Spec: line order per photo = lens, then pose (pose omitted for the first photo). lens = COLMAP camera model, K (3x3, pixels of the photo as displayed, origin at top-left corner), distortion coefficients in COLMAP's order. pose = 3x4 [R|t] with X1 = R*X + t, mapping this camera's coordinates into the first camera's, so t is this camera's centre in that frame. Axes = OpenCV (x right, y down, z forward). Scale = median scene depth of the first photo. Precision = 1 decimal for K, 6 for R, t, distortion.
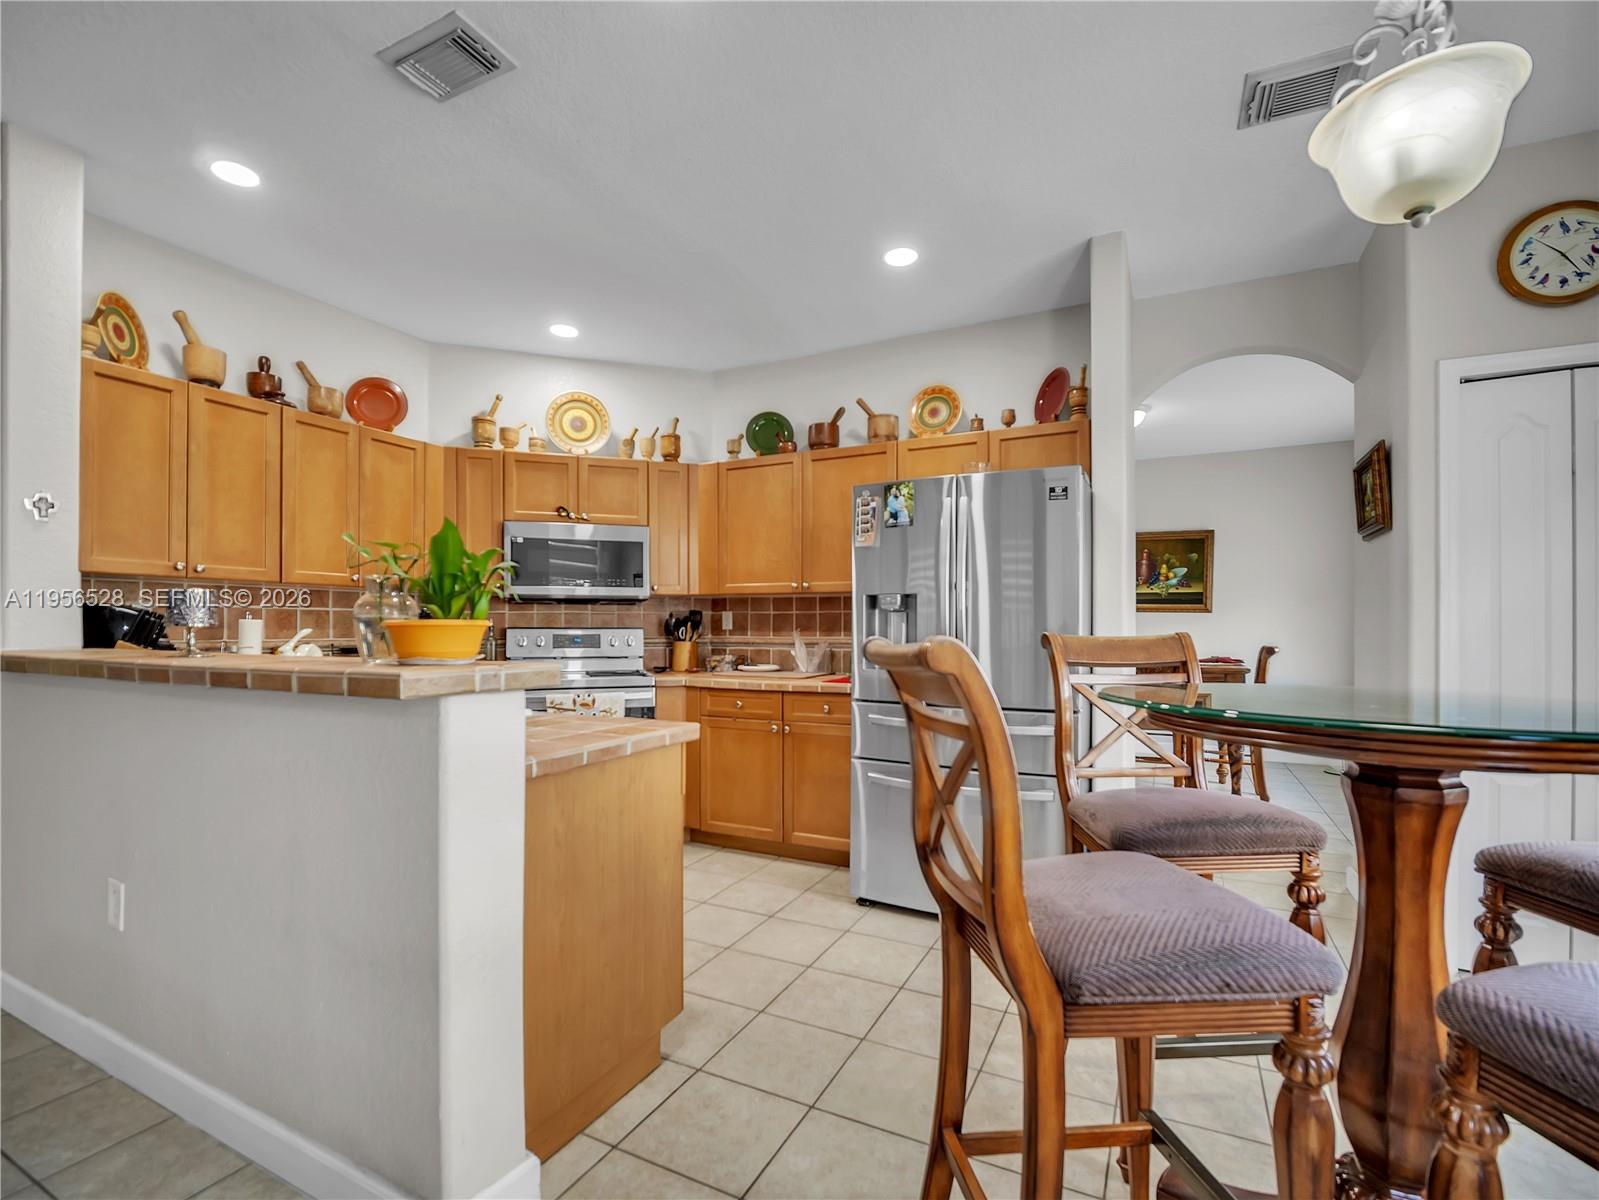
lens RADIAL K [[731.1, 0, 812.4], [0, 731.1, 604.9], [0, 0, 1]] dist [-0.013929, -0.000254]
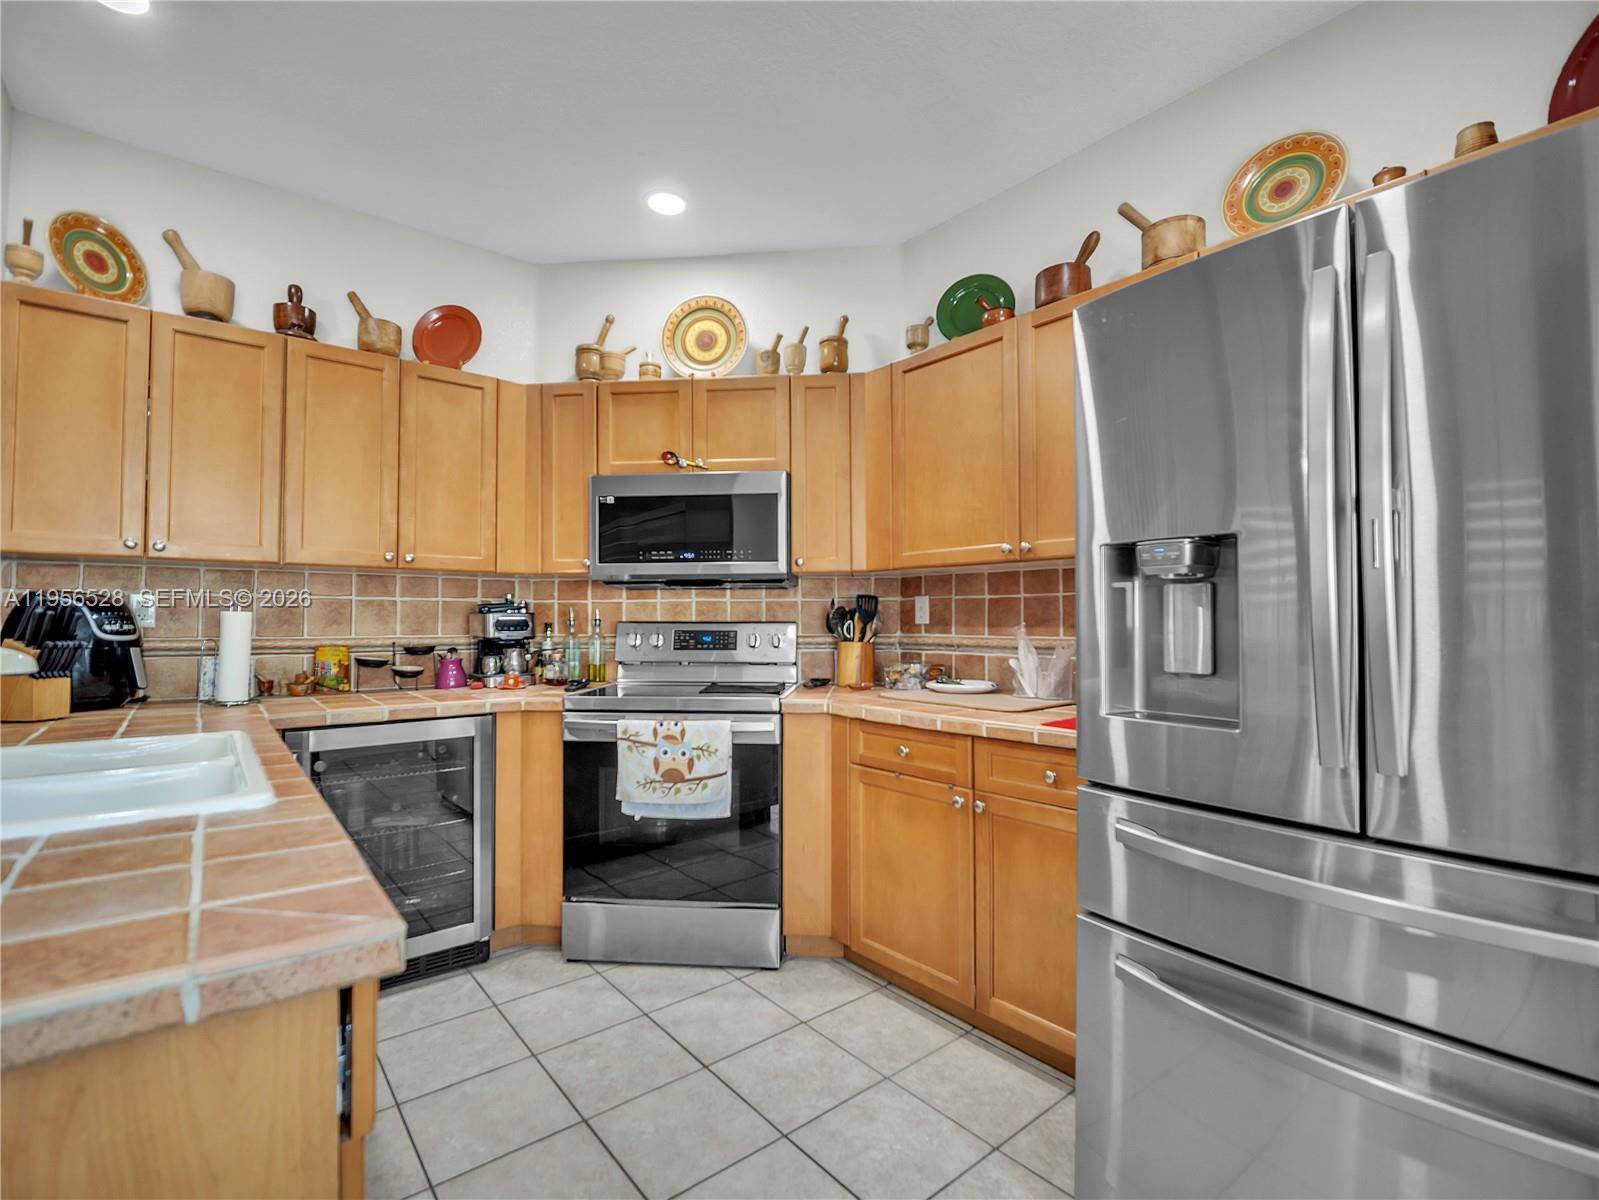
lens RADIAL K [[741.8, 0, 795.8], [0, 741.8, 596.3], [0, 0, 1]] dist [-0.018246, 0.000034]
pose [[0.907475, -0.016147, -0.419796, 0.065885], [0.014663, 0.999870, -0.006760, 0.012775], [0.419850, -0.000021, 0.907593, 0.382347]]
